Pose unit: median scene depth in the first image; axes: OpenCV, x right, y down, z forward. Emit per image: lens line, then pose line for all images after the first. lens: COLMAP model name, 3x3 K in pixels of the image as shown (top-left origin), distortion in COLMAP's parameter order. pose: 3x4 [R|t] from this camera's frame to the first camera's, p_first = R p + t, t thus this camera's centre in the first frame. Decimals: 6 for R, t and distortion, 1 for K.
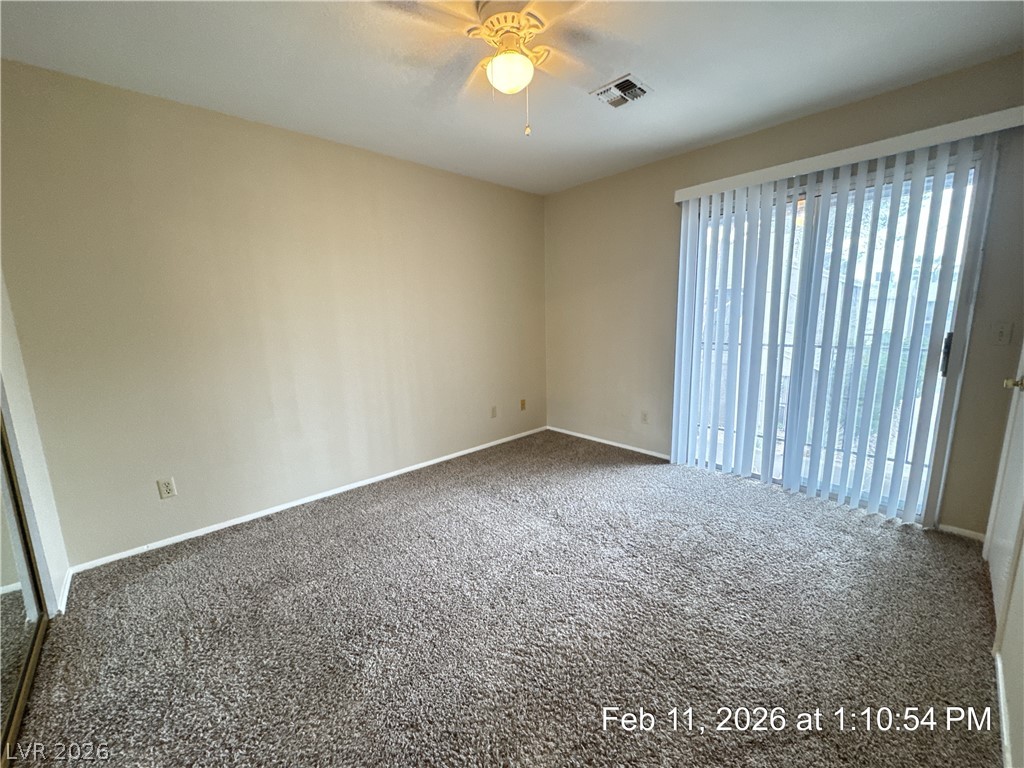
lens RADIAL K [[409.2, 0, 512.7], [0, 409.2, 384.2], [0, 0, 1]] dist [0.000492, -0.000268]
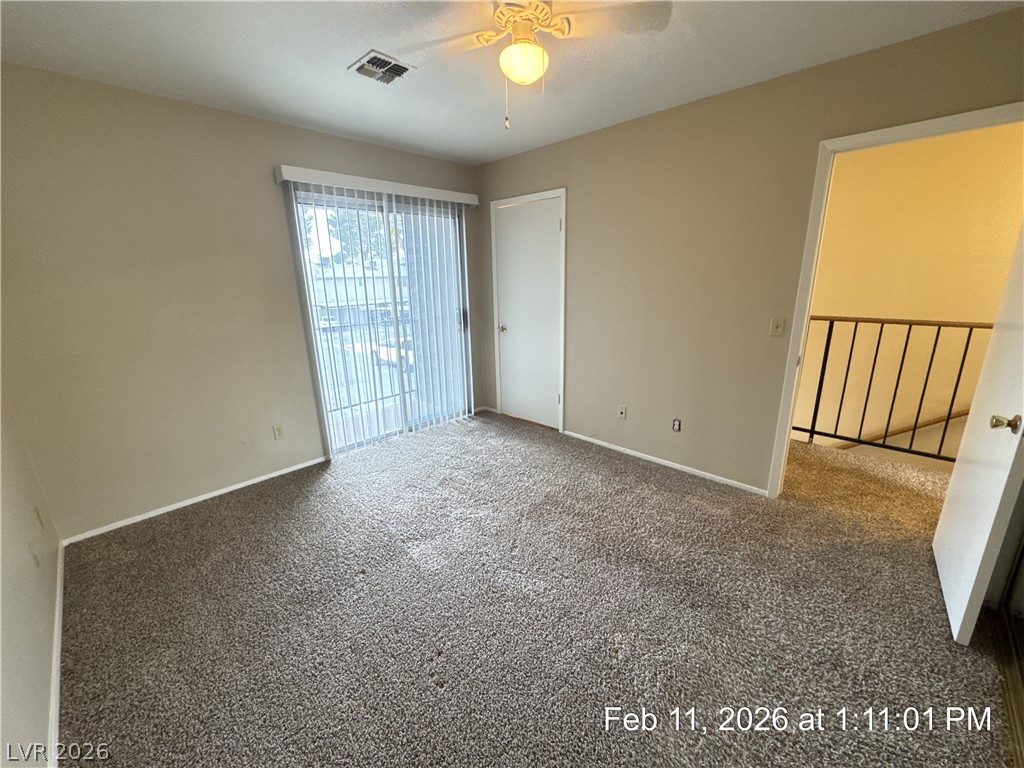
lens RADIAL K [[409.2, 0, 510.9], [0, 409.2, 380.8], [0, 0, 1]] dist [0.000492, -0.000268]
pose [[-0.048227, -0.223959, 0.973405, -0.703908], [0.197517, 0.953156, 0.229086, -0.167322], [-0.979112, 0.203312, -0.001732, 0.749238]]
